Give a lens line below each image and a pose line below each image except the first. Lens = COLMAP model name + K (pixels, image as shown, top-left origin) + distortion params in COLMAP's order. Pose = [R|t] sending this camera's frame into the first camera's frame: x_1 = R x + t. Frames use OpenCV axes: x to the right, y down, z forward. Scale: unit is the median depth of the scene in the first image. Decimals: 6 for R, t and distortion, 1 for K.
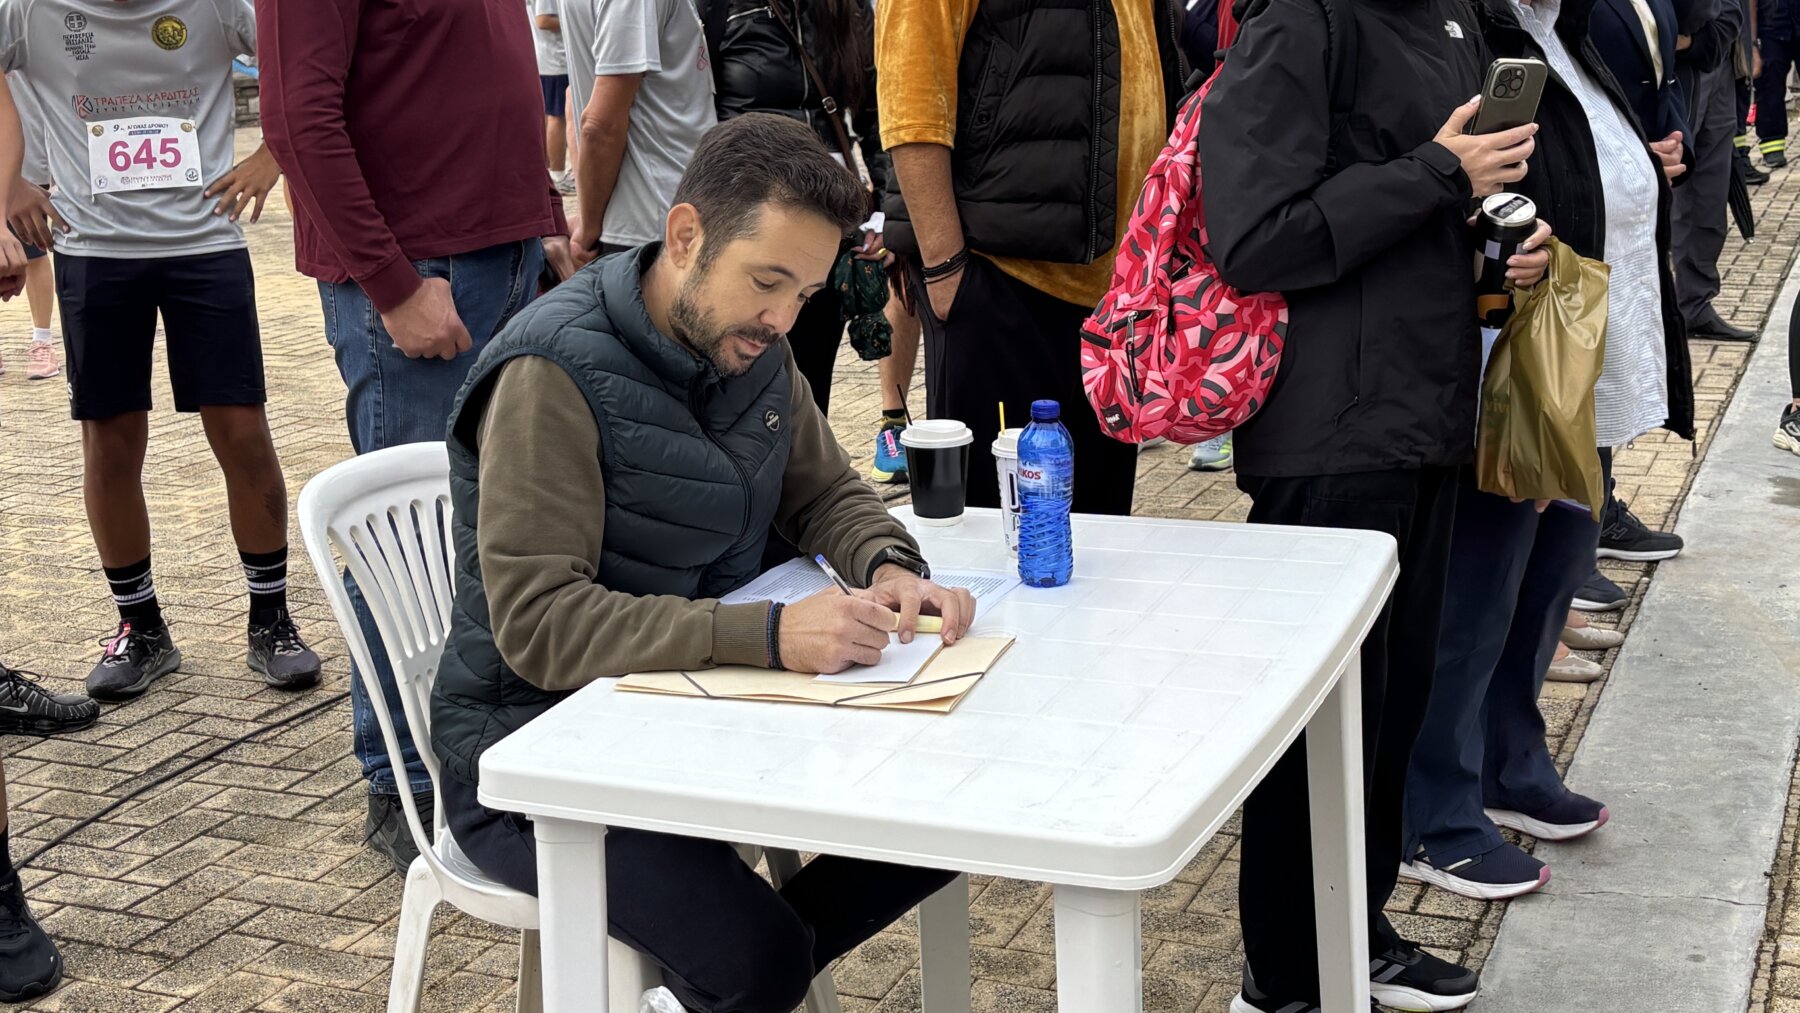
lens RADIAL K [[2462.4, 0, 900.0], [0, 2462.4, 506.5], [0, 0, 1]] dist [0.045351, 0.080559]
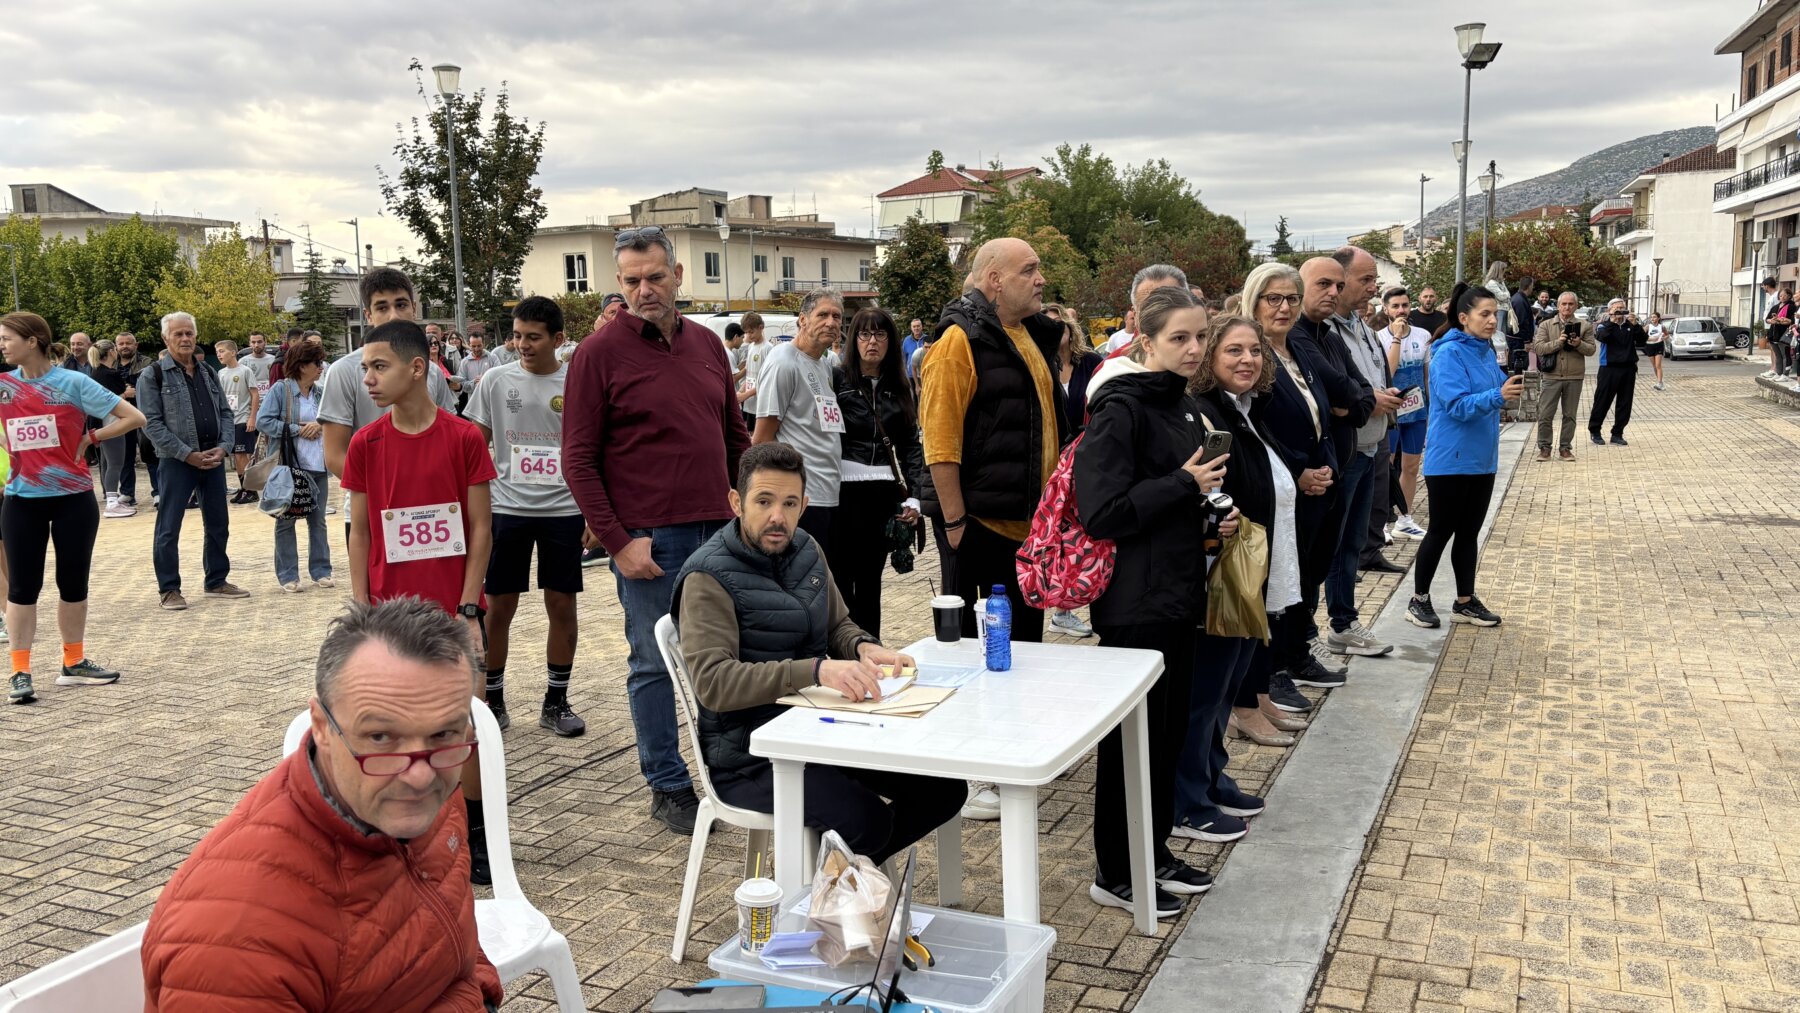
lens RADIAL K [[1469.3, 0, 900.0], [0, 1469.3, 506.5], [0, 0, 1]] dist [0.085095, -0.098403]
pose [[0.999871, 0.010722, -0.011963, -0.010338], [-0.011964, 0.993958, -0.109106, 0.022749], [0.010721, 0.109235, 0.993958, -0.223958]]
